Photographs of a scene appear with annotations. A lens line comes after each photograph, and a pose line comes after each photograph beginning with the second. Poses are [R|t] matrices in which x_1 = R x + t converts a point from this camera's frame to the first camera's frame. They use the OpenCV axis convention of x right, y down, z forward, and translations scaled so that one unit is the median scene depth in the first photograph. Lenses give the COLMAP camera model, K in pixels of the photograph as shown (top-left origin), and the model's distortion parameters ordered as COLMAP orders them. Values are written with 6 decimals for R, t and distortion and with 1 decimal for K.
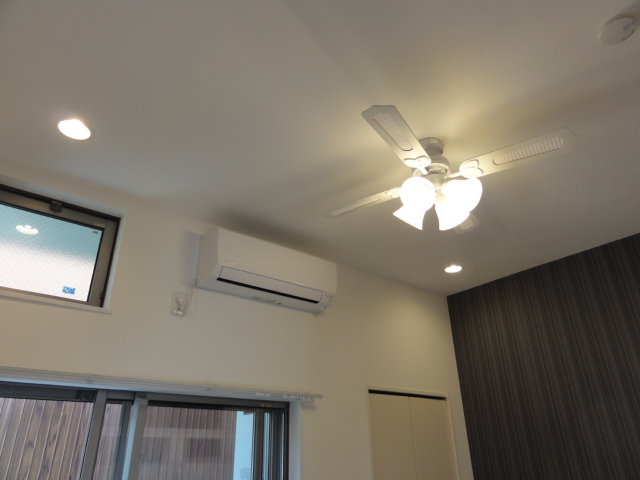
lens RADIAL K [[450.9, 0, 320.0], [0, 450.9, 240.0], [0, 0, 1]] dist [0.005305, -0.002541]
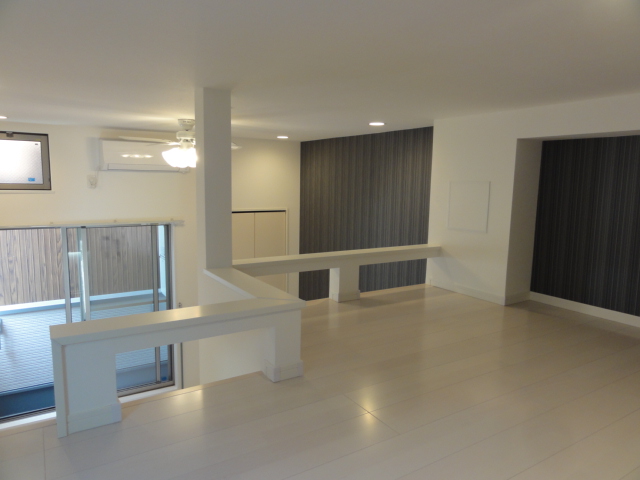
lens RADIAL K [[460.9, 0, 320.0], [0, 460.9, 240.0], [0, 0, 1]] dist [-0.010705, -0.007052]
pose [[0.994833, 0.051323, -0.087596, 0.781645], [0.007152, 0.825240, 0.564737, -0.703843], [0.101272, -0.562446, 0.820609, -0.579426]]
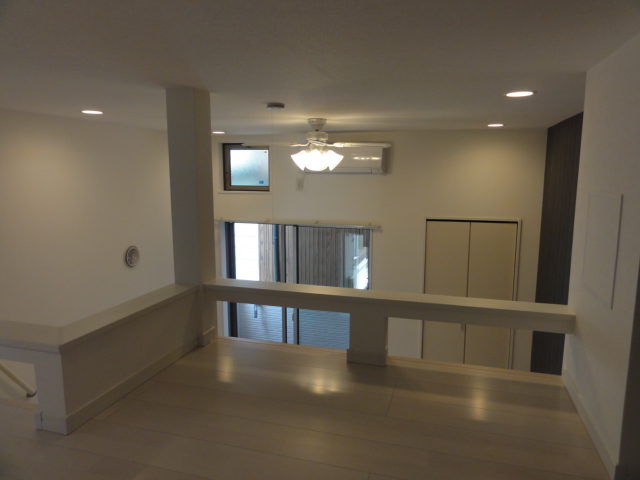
lens RADIAL K [[450.9, 0, 320.0], [0, 450.9, 240.0], [0, 0, 1]] dist [0.005305, -0.002541]
pose [[0.572539, 0.143341, -0.807250, 1.367786], [0.357900, 0.842138, 0.403375, -0.416542], [0.737636, -0.519862, 0.430855, 0.069220]]
